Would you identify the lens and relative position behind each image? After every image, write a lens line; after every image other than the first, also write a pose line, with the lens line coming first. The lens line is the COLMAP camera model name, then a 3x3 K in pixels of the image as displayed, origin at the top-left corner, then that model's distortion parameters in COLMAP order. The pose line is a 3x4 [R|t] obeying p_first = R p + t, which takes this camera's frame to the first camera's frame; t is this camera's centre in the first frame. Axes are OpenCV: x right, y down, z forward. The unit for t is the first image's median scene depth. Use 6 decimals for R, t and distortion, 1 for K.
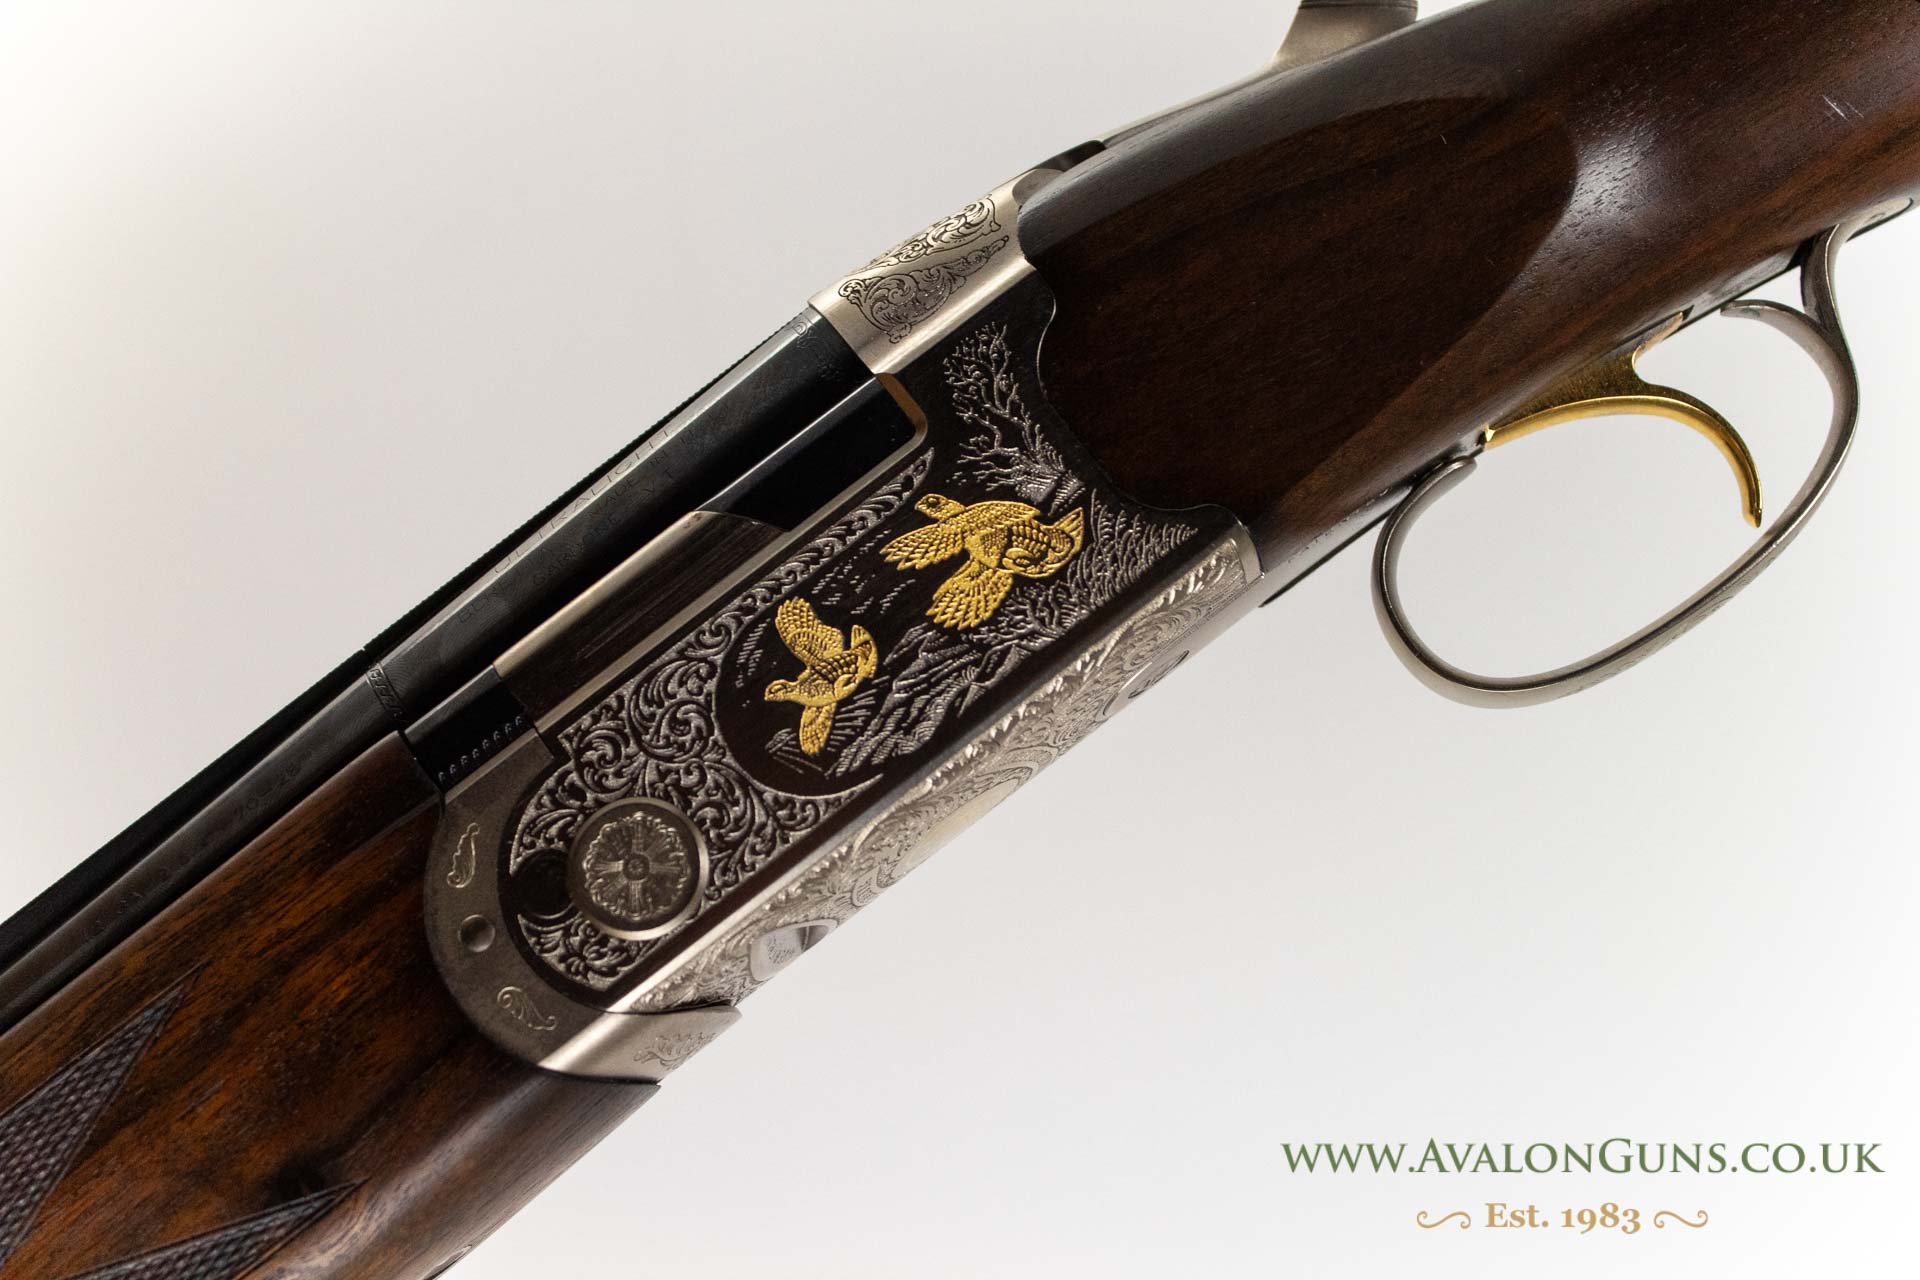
lens RADIAL K [[3008.3, 0, 960.0], [0, 3008.3, 640.0], [0, 0, 1]] dist [0.003204, -0.019075]
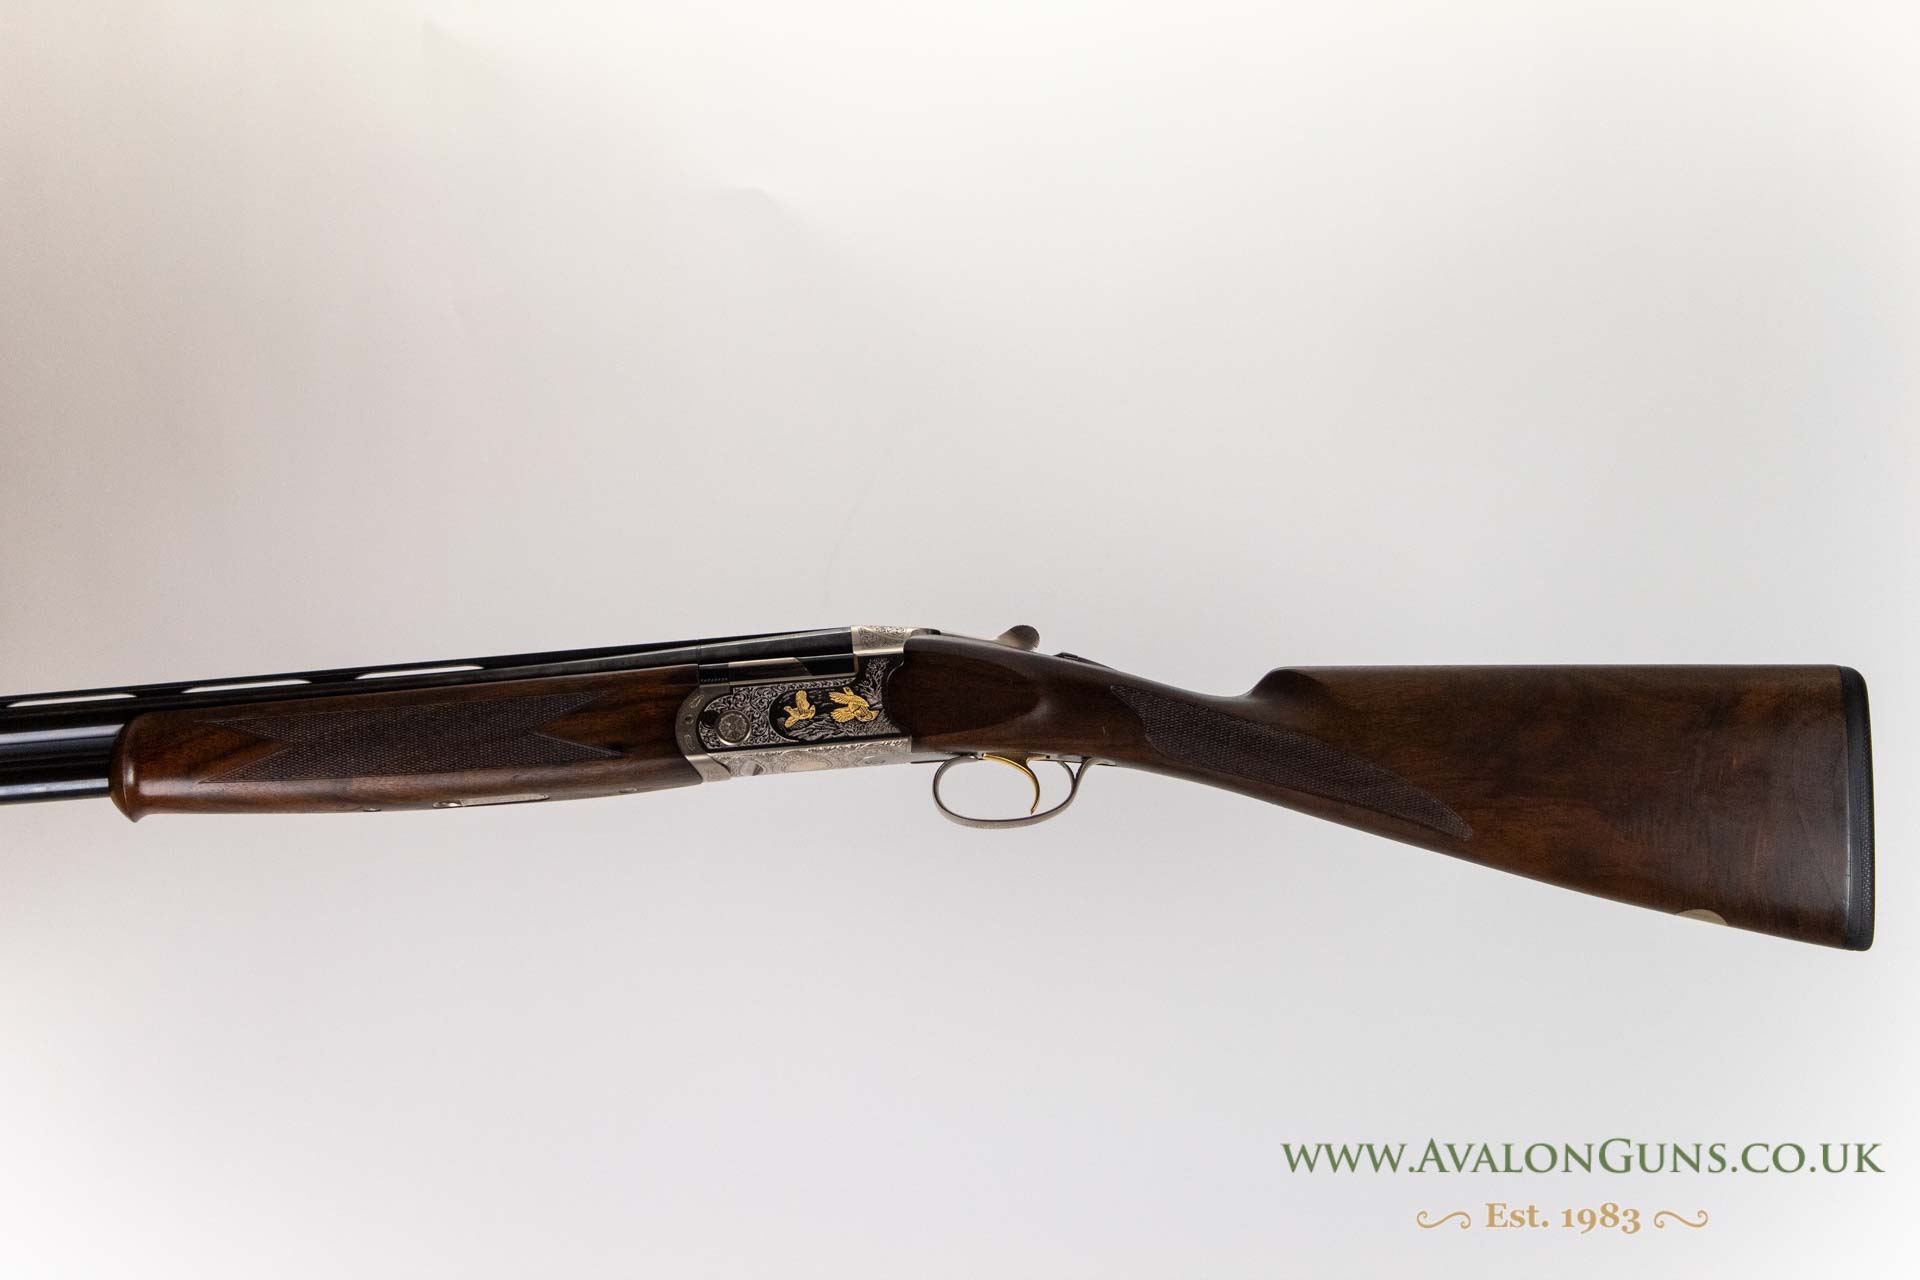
lens RADIAL K [[4126.8, 0, 960.0], [0, 4126.8, 640.0], [0, 0, 1]] dist [-0.008377, -0.003453]
pose [[0.841874, 0.538850, -0.029817, 0.236782], [-0.539643, 0.839946, -0.057246, 0.126597], [-0.005803, 0.064284, 0.997915, -4.305374]]
